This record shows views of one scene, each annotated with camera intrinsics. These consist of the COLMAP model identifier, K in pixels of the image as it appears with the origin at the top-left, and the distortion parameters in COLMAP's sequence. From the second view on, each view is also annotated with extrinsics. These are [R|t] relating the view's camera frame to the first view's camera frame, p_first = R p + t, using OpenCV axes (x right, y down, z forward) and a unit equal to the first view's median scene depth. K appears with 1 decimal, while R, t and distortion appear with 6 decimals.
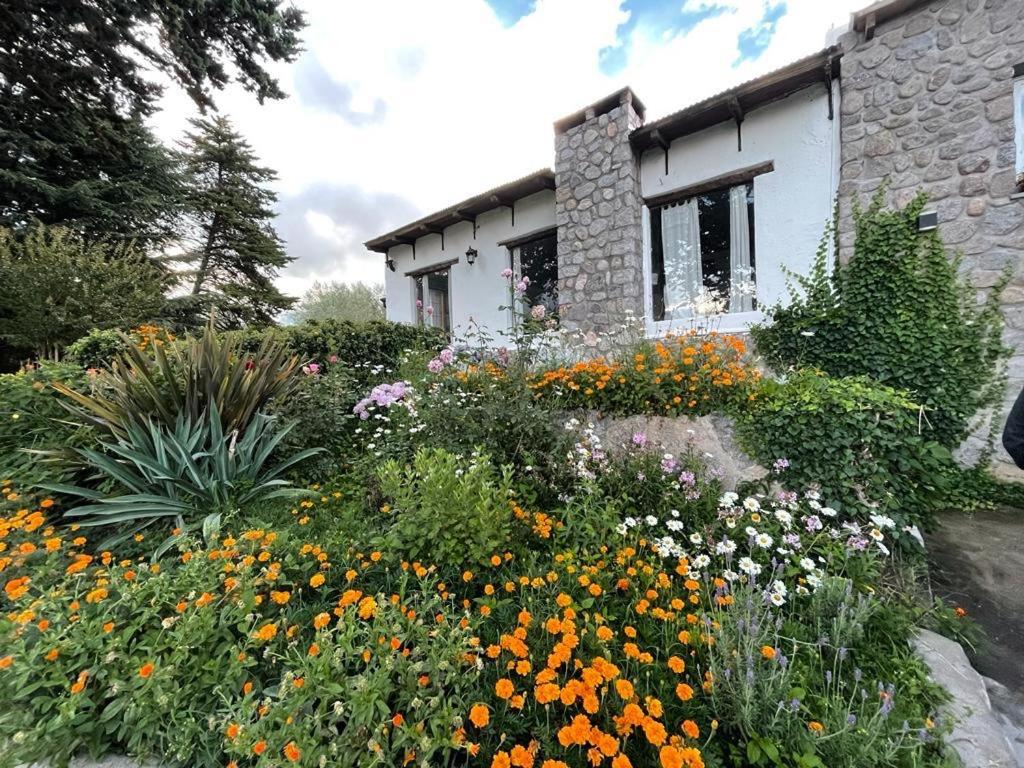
lens RADIAL K [[418.1, 0, 506.5], [0, 418.1, 382.9], [0, 0, 1]] dist [-0.004627, -0.000165]
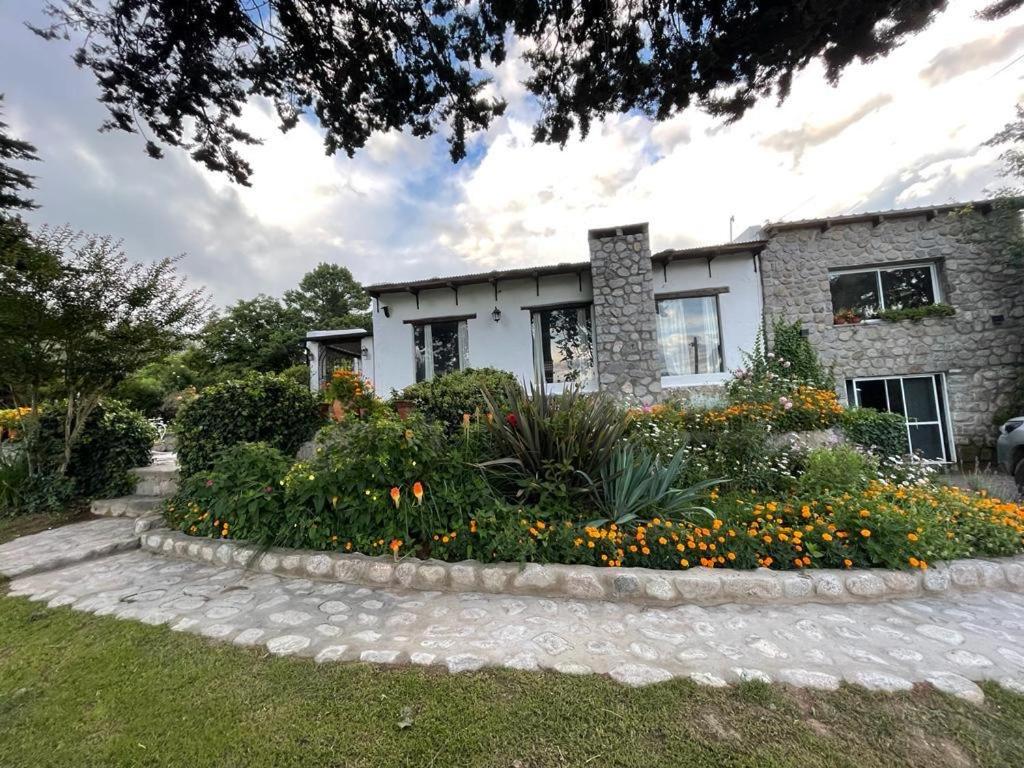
lens RADIAL K [[418.1, 0, 511.9], [0, 418.1, 381.8], [0, 0, 1]] dist [-0.004627, -0.000165]
pose [[0.860601, 0.016166, 0.509024, -1.095346], [0.038395, 0.994592, -0.096502, -0.007564], [-0.507831, 0.102594, 0.855326, 0.008775]]
